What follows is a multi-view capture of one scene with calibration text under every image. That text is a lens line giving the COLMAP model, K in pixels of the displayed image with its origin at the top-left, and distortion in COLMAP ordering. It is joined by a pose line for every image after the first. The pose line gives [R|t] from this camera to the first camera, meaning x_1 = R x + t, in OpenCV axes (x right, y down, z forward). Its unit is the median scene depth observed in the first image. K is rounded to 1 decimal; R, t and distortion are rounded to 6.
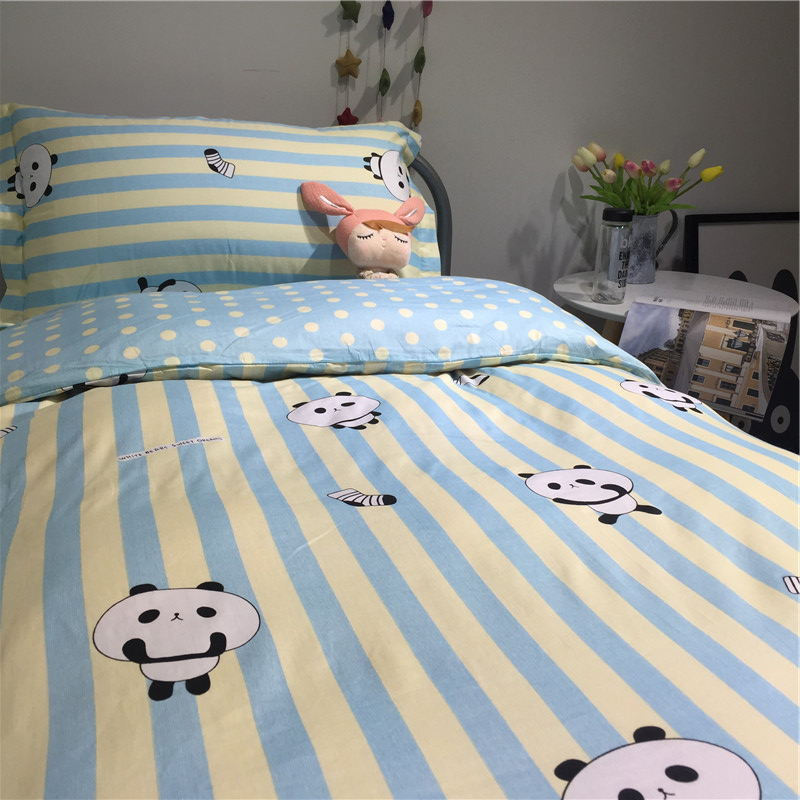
lens RADIAL K [[925.9, 0, 401.2], [0, 925.9, 404.0], [0, 0, 1]] dist [0.064218, -0.052024]
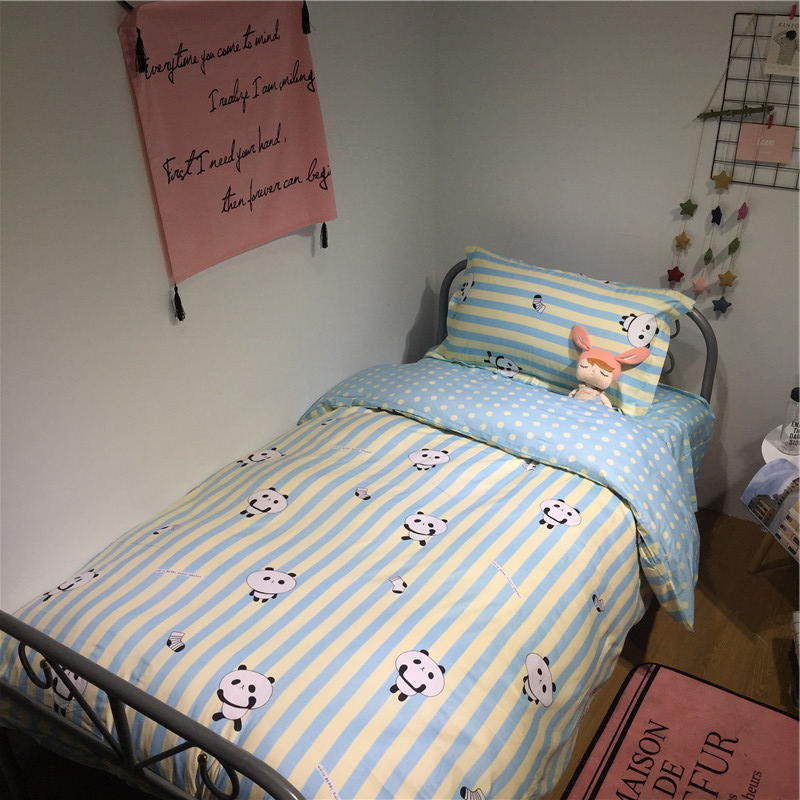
lens RADIAL K [[916.6, 0, 404.6], [0, 916.6, 408.1], [0, 0, 1]] dist [0.065756, -0.095448]
pose [[0.601144, 0.353489, -0.716709, 1.032228], [-0.239127, 0.935324, 0.260743, -0.478820], [0.762525, 0.014640, 0.646793, -0.386609]]
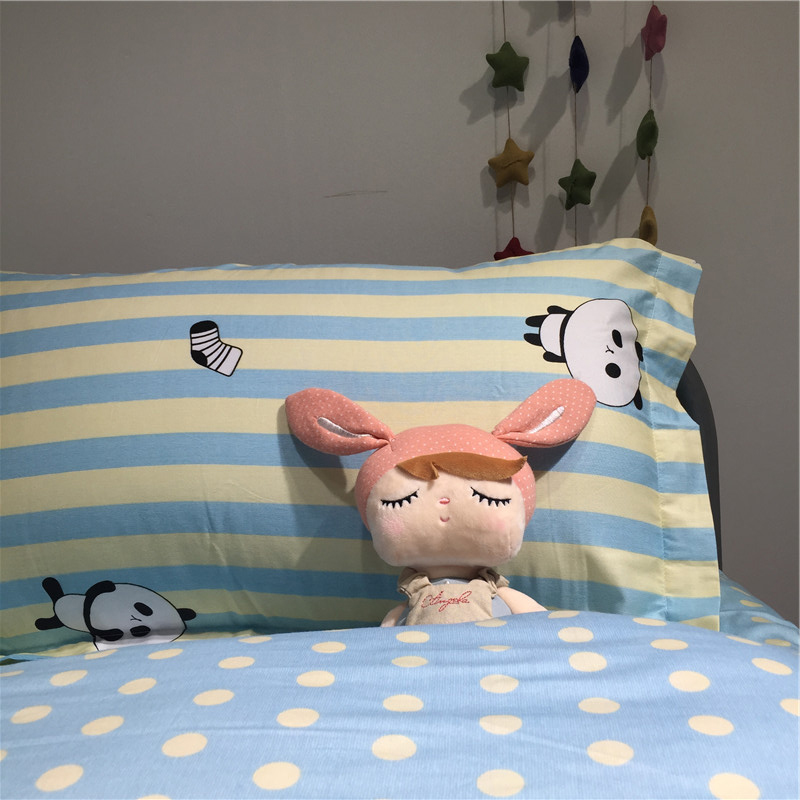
lens RADIAL K [[925.9, 0, 401.2], [0, 925.9, 404.0], [0, 0, 1]] dist [0.064218, -0.052024]
pose [[0.906286, -0.018768, -0.422248, 0.105840], [-0.050575, 0.987021, -0.152422, -0.158220], [0.419629, 0.159493, 0.893574, 0.603140]]
